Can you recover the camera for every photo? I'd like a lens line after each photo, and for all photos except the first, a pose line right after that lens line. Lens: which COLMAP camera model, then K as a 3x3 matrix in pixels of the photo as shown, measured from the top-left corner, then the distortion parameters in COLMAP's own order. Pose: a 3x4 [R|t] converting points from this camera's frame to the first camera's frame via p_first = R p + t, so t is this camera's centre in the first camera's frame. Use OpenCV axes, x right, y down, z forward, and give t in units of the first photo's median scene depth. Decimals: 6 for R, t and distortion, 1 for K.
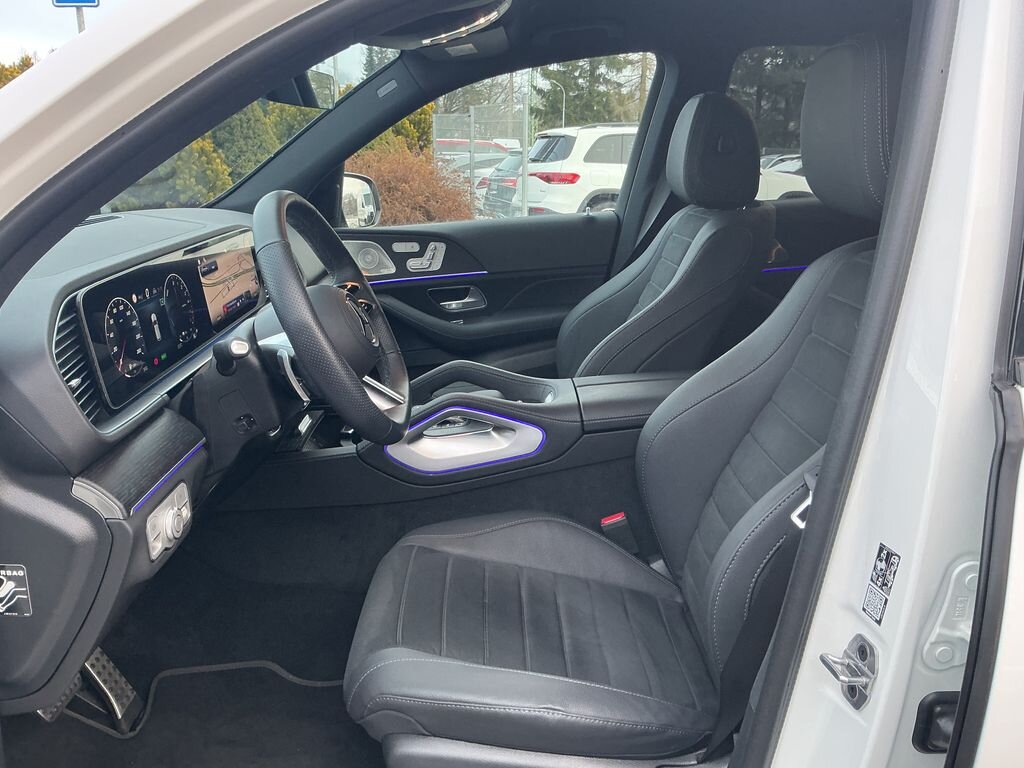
lens RADIAL K [[862.0, 0, 509.7], [0, 862.0, 378.9], [0, 0, 1]] dist [0.129104, -0.278918]
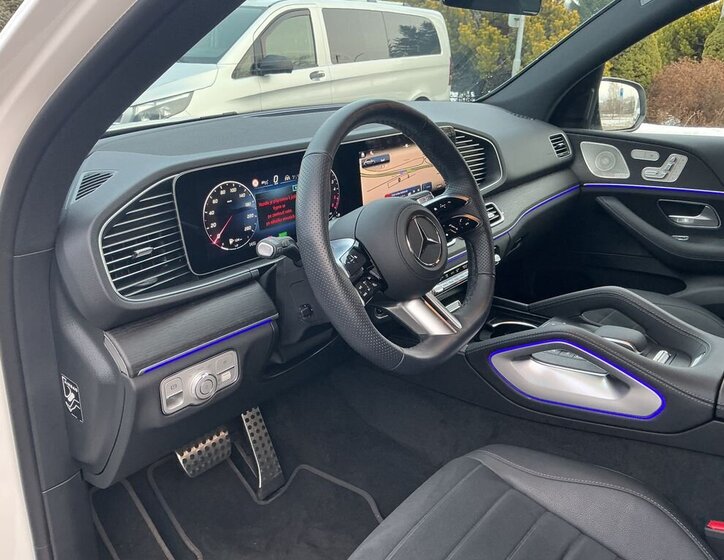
lens RADIAL K [[627.6, 0, 362.7], [0, 627.6, 278.4], [0, 0, 1]] dist [0.117079, -0.211971]
pose [[0.761283, 0.251809, -0.597529, 0.159939], [-0.196610, 0.967774, 0.157346, -0.096181], [0.617894, -0.002305, 0.786258, 0.315531]]
